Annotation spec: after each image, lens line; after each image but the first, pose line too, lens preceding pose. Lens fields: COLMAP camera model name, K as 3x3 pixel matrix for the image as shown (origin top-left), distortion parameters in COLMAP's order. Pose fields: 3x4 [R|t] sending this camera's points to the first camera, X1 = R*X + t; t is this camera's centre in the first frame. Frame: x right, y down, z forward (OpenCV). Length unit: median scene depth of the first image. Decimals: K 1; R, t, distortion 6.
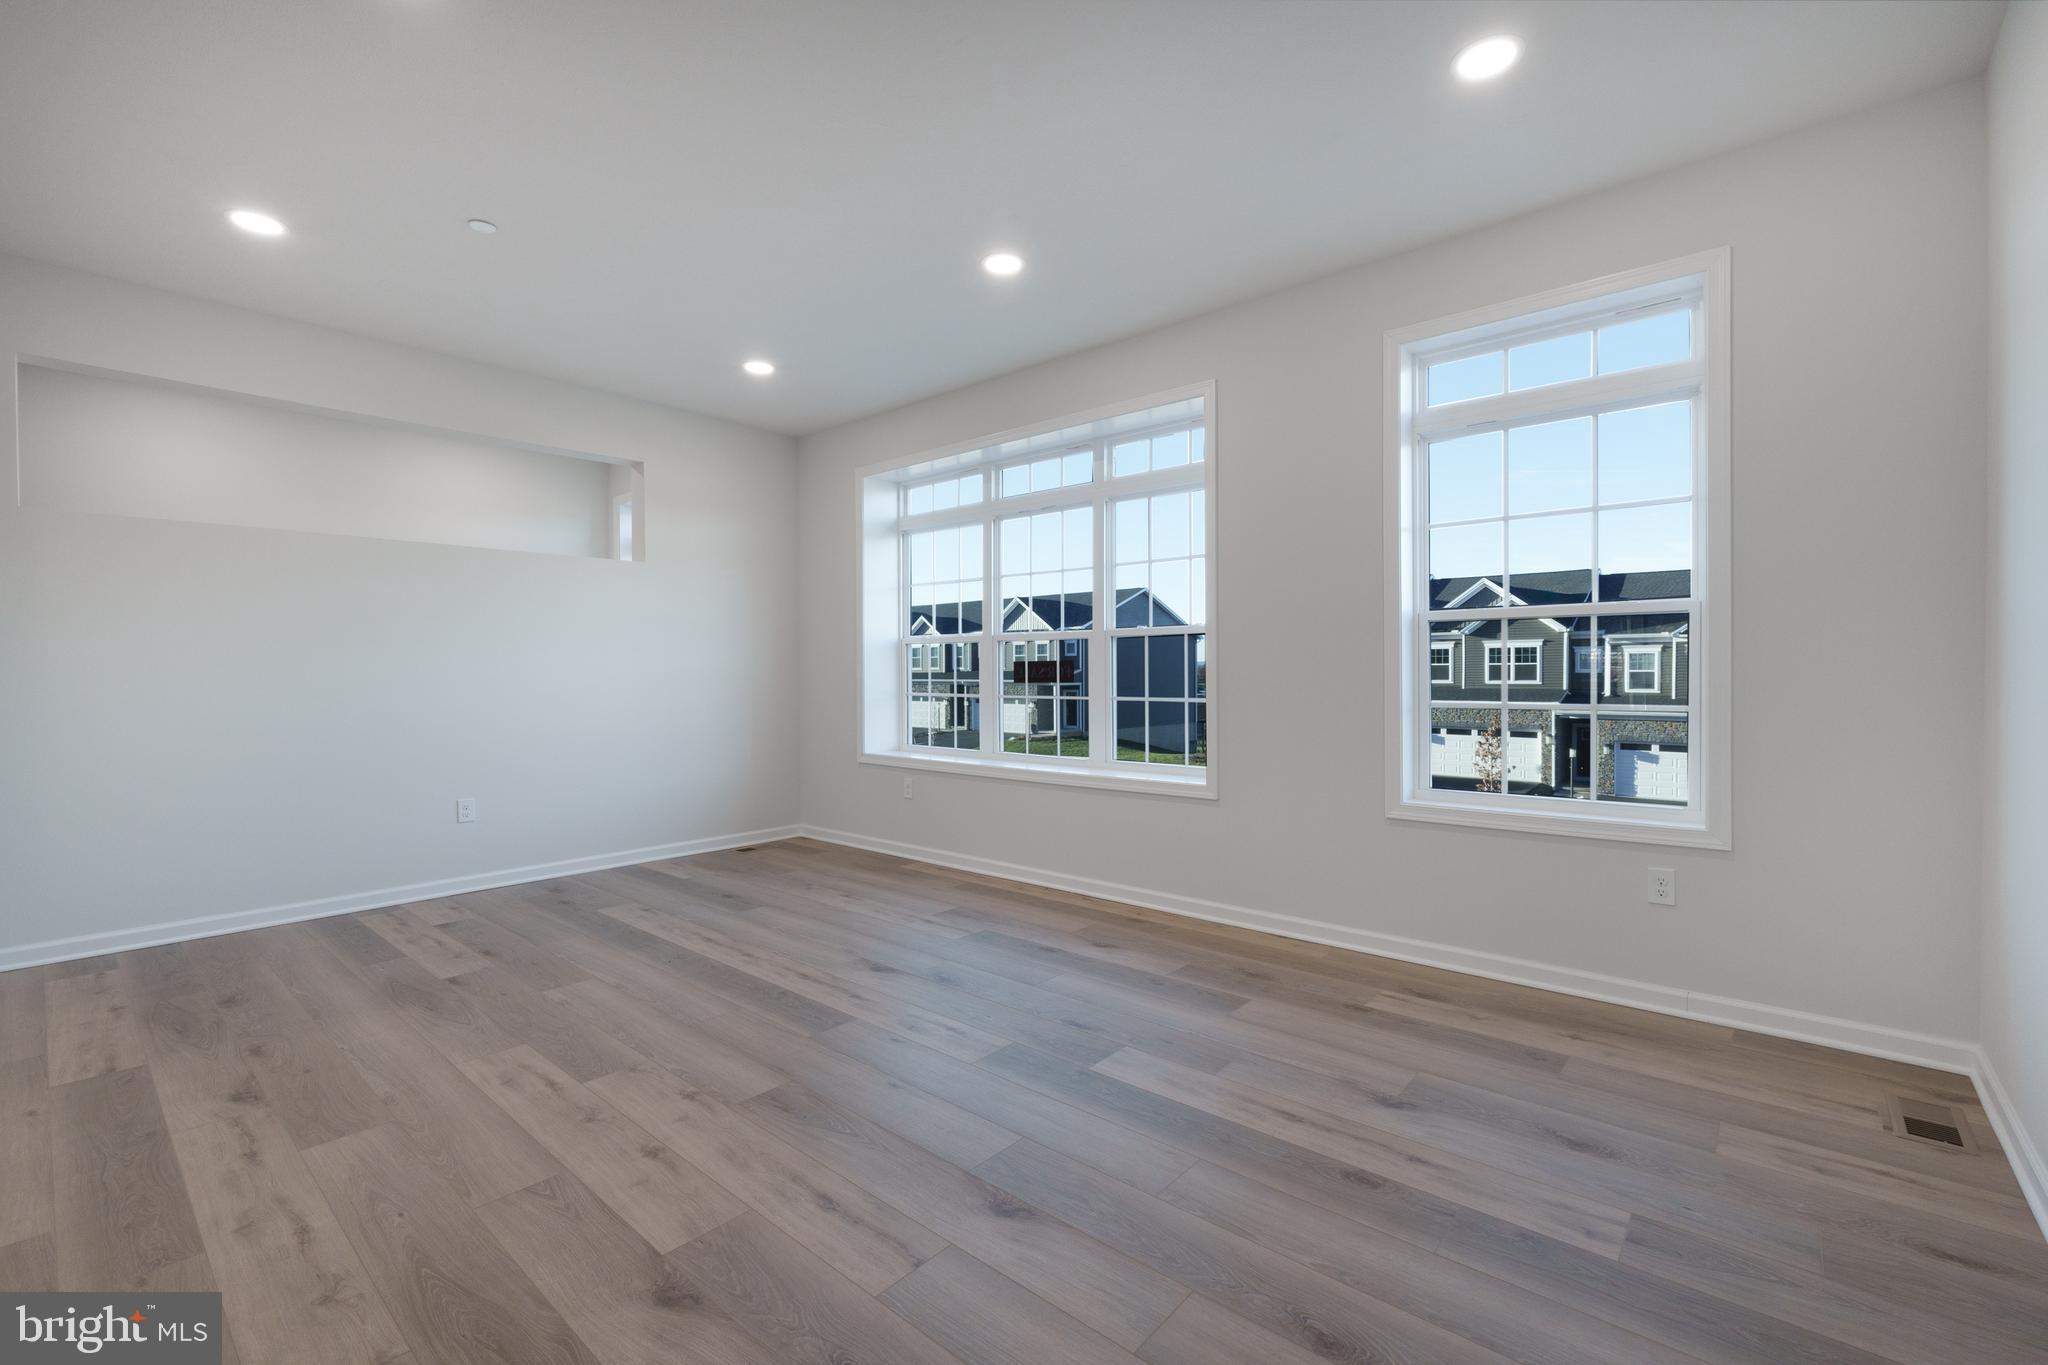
lens RADIAL K [[866.5, 0, 1017.4], [0, 866.5, 674.7], [0, 0, 1]] dist [-0.009006, -0.000091]
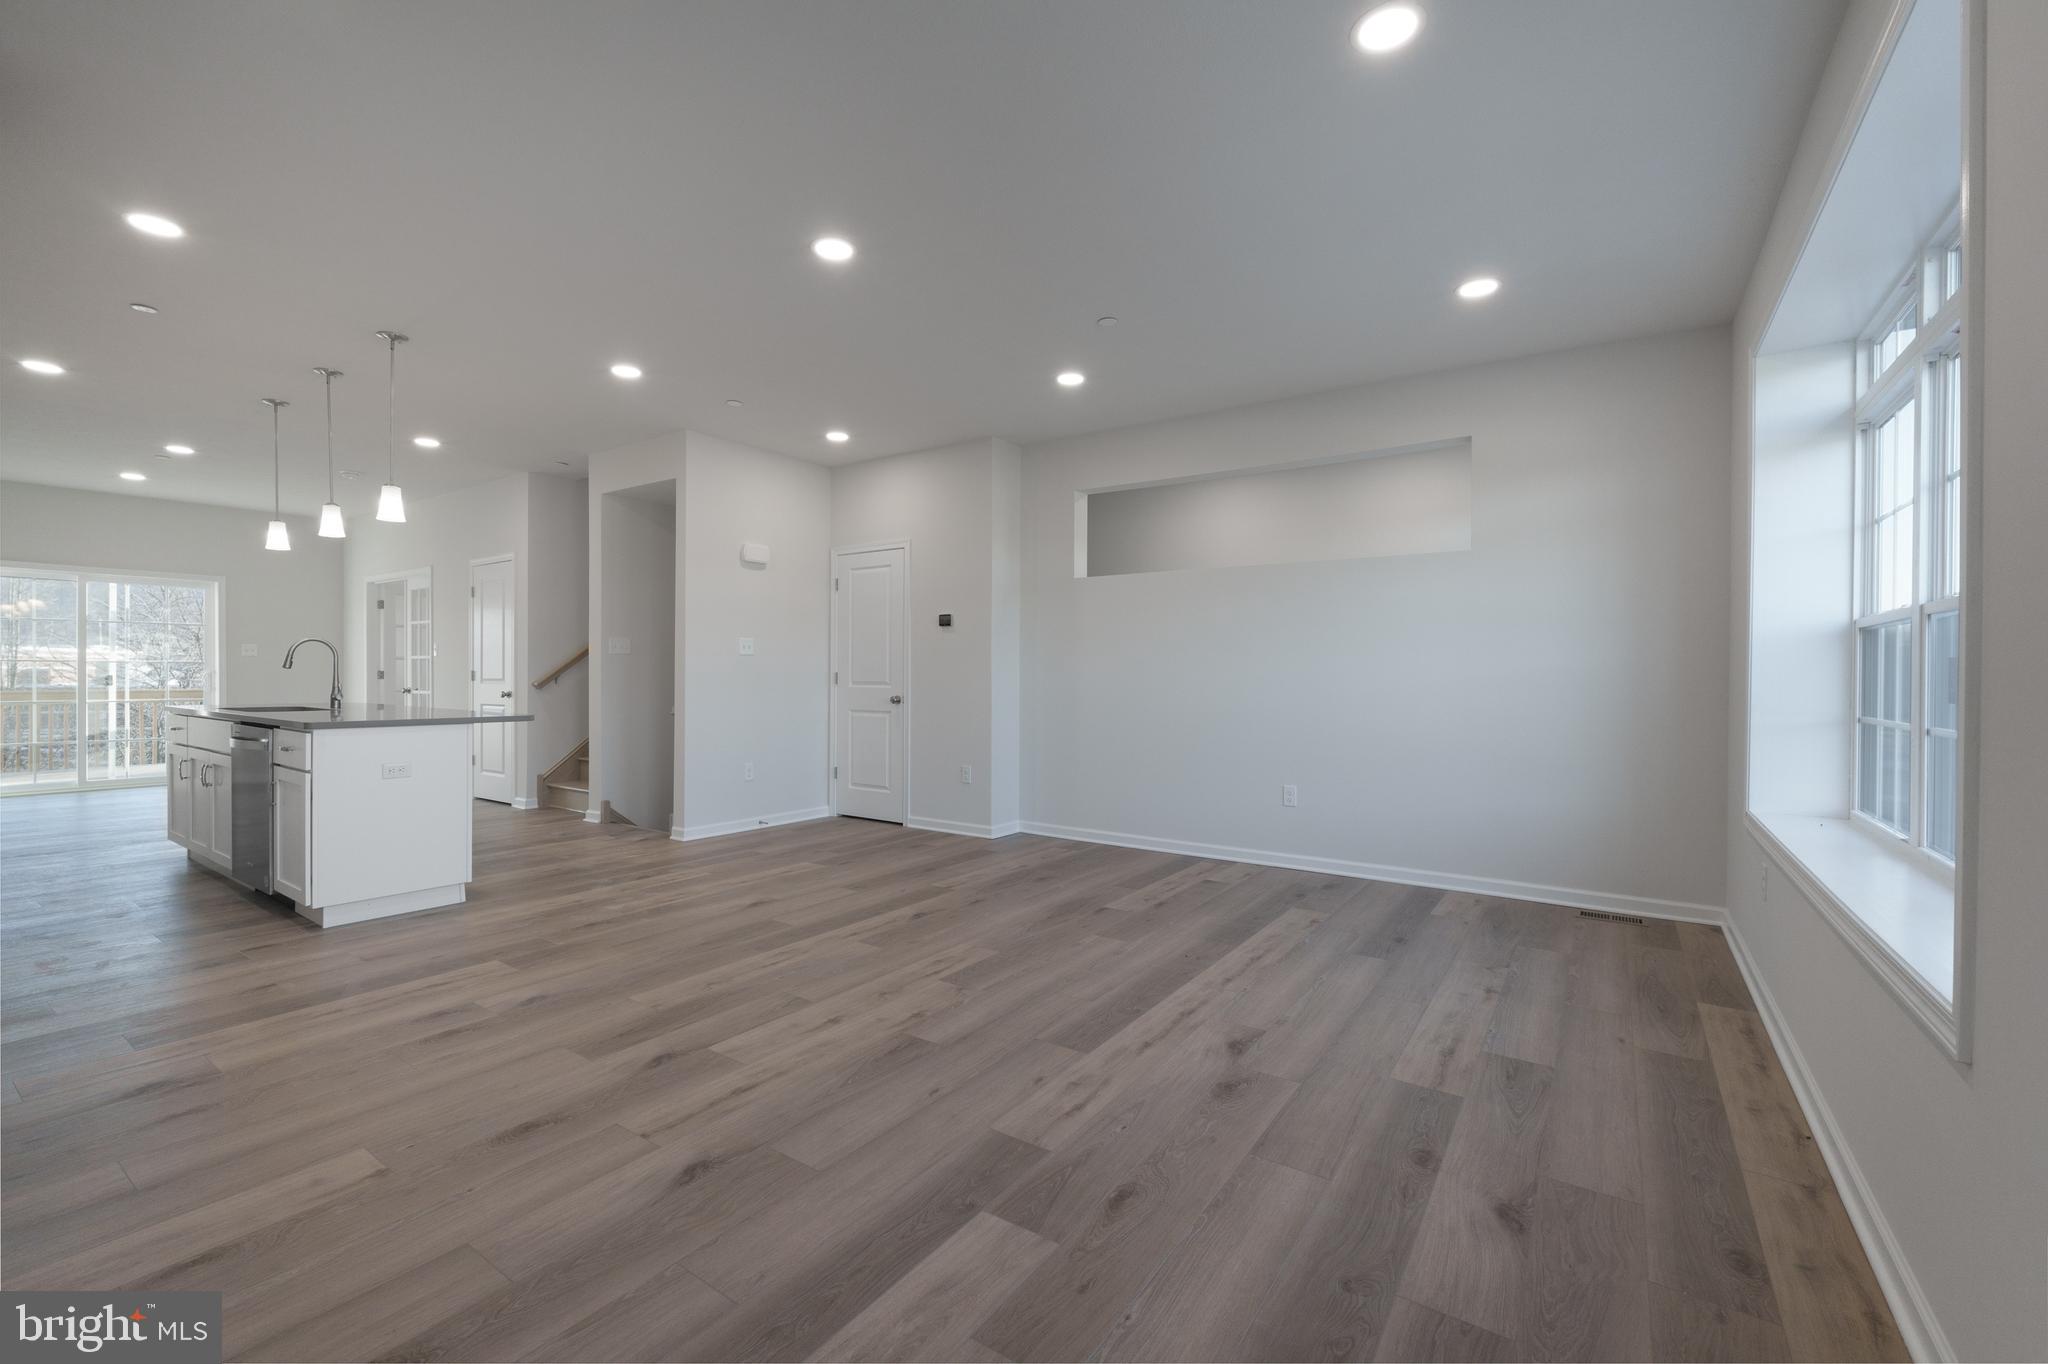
lens RADIAL K [[851.4, 0, 1037.2], [0, 851.4, 681.9], [0, 0, 1]] dist [-0.012476, -0.000119]
pose [[0.129136, 0.014921, -0.991515, 0.754786], [-0.009821, 0.999857, 0.013768, -0.015740], [0.991578, 0.007960, 0.129264, 0.878588]]
